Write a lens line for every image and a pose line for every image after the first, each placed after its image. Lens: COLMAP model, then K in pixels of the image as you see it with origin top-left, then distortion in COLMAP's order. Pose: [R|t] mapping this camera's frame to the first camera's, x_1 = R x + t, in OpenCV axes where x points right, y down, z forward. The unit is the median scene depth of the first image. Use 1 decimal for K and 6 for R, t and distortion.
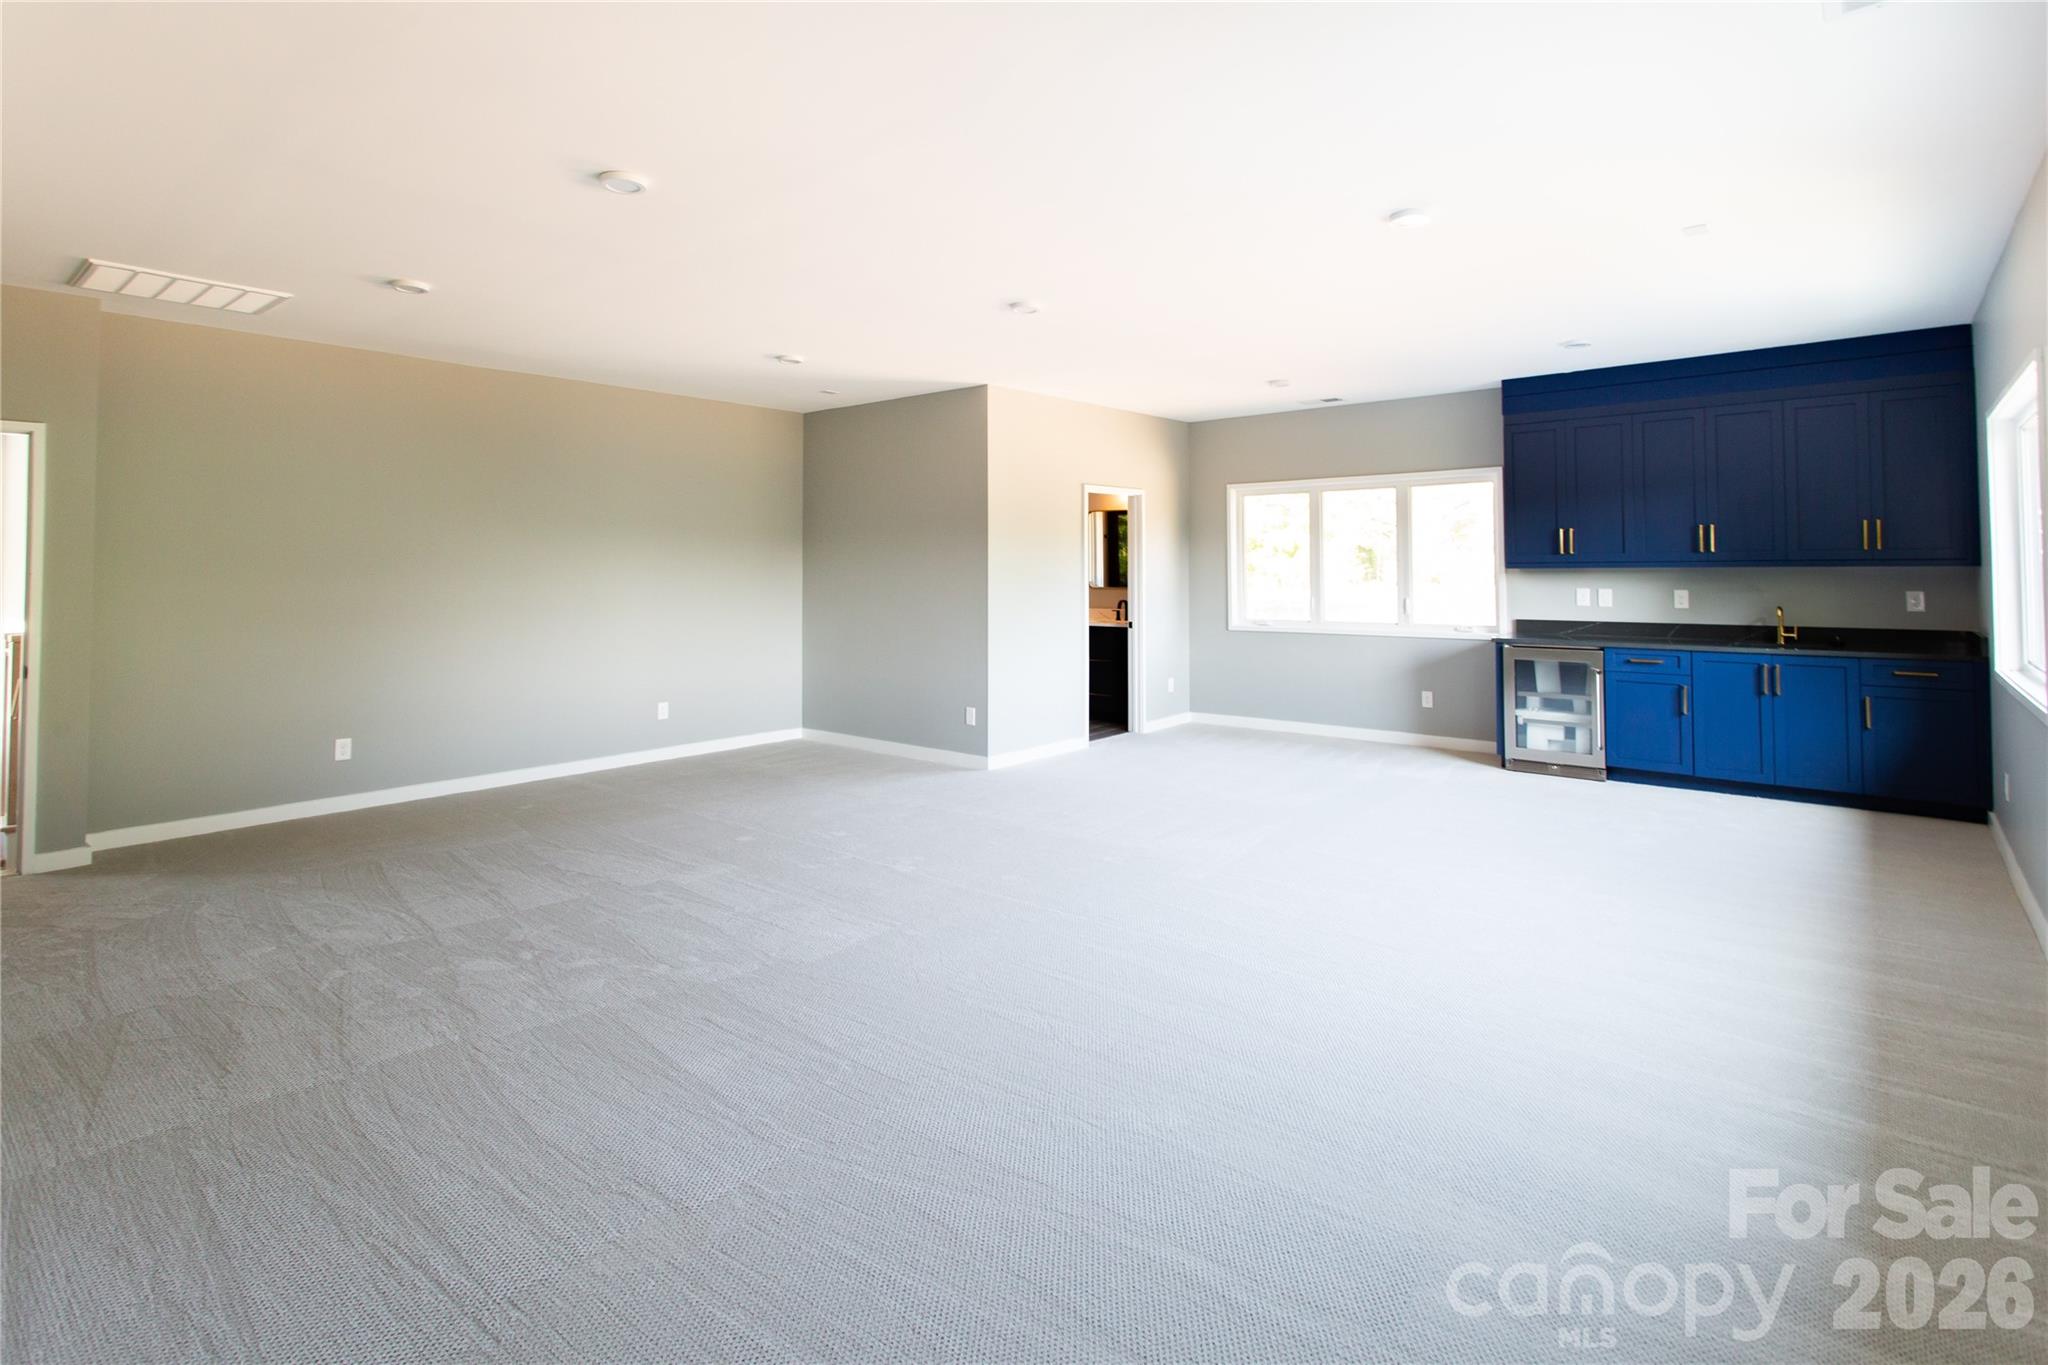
lens RADIAL K [[983.5, 0, 1024.0], [0, 983.5, 682.5], [0, 0, 1]] dist [-0.000388, 0.000051]
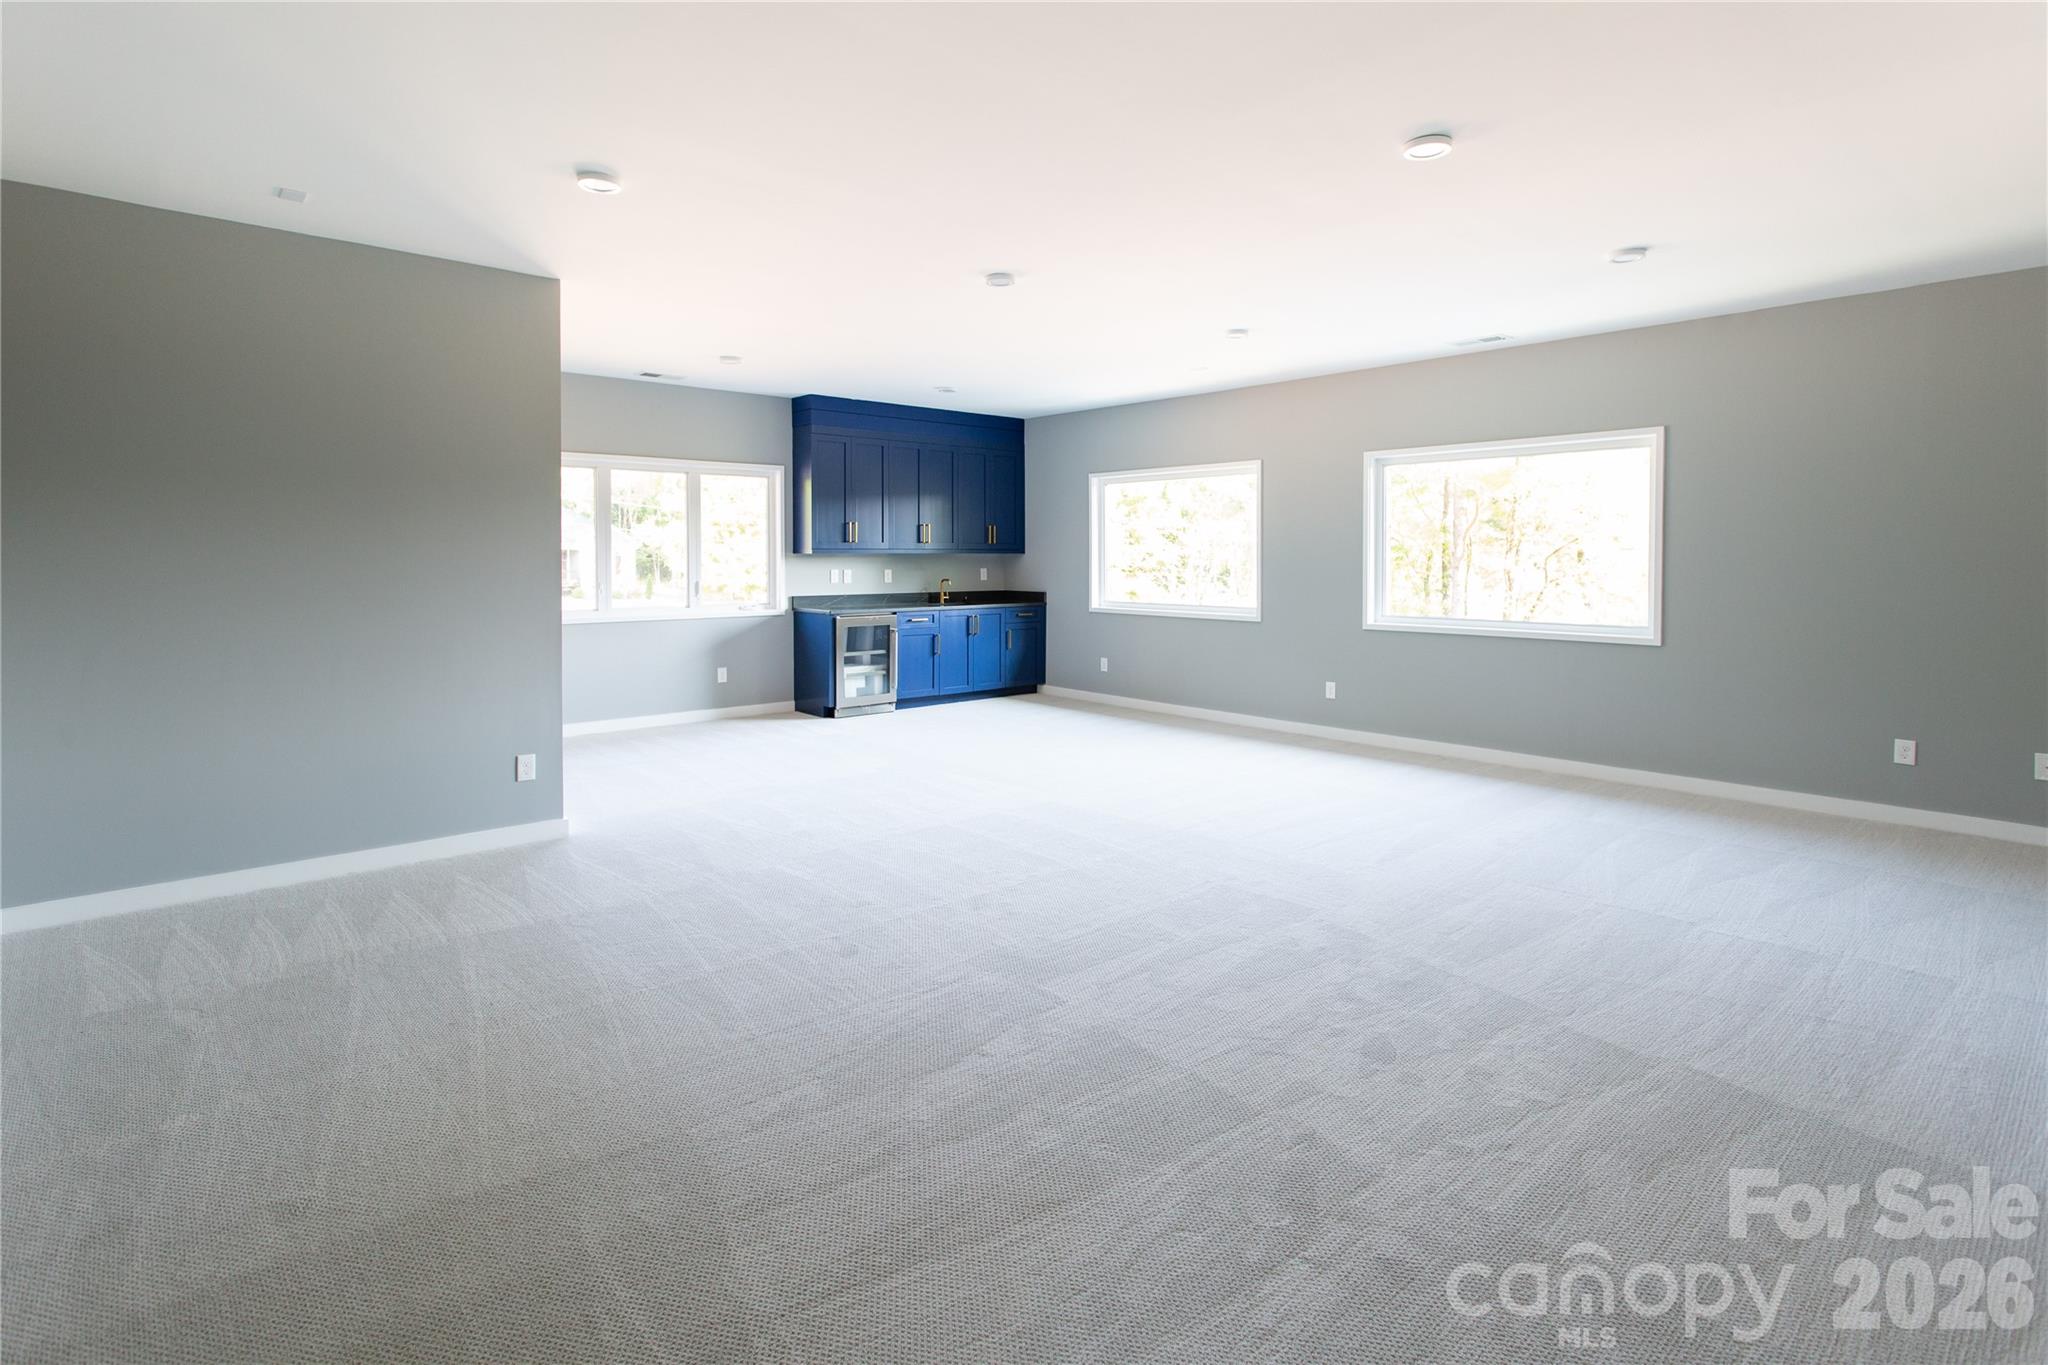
lens RADIAL K [[1010.9, 0, 1024.0], [0, 1010.9, 682.5], [0, 0, 1]] dist [0.000857, 0.000019]
pose [[0.134895, -0.117733, 0.983841, -0.692634], [0.111434, 0.988419, 0.103002, -0.056862], [-0.984574, 0.095739, 0.146452, 0.567634]]
